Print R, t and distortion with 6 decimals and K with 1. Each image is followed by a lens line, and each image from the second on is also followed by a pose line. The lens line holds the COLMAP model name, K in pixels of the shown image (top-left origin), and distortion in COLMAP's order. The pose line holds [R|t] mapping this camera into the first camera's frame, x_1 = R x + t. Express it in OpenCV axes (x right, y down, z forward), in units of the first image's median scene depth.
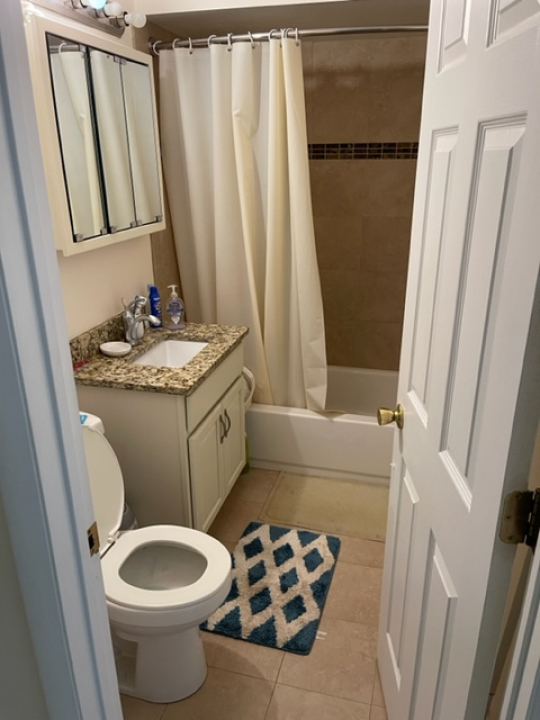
lens RADIAL K [[541.3, 0, 270.4], [0, 541.3, 366.8], [0, 0, 1]] dist [0.079228, -0.110884]
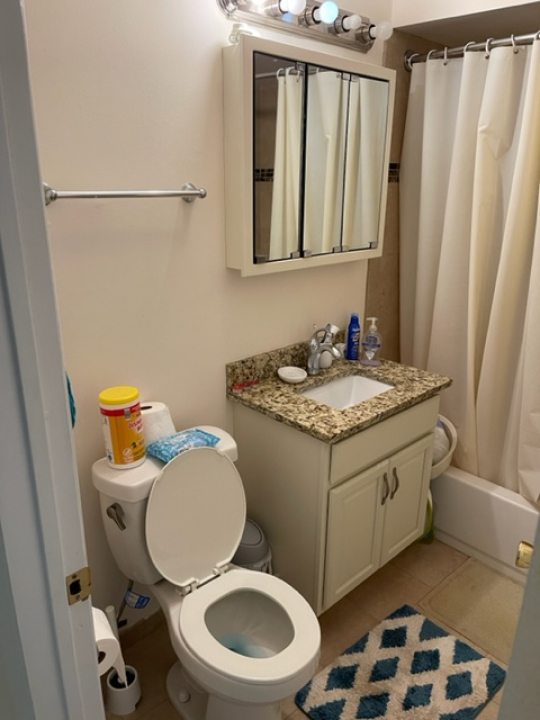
lens RADIAL K [[541.3, 0, 270.4], [0, 541.3, 366.8], [0, 0, 1]] dist [0.079228, -0.110884]
pose [[0.851830, 0.190841, -0.487817, 0.146066], [-0.206754, 0.978154, 0.021633, -0.058509], [0.481289, 0.082430, 0.872678, 0.139700]]
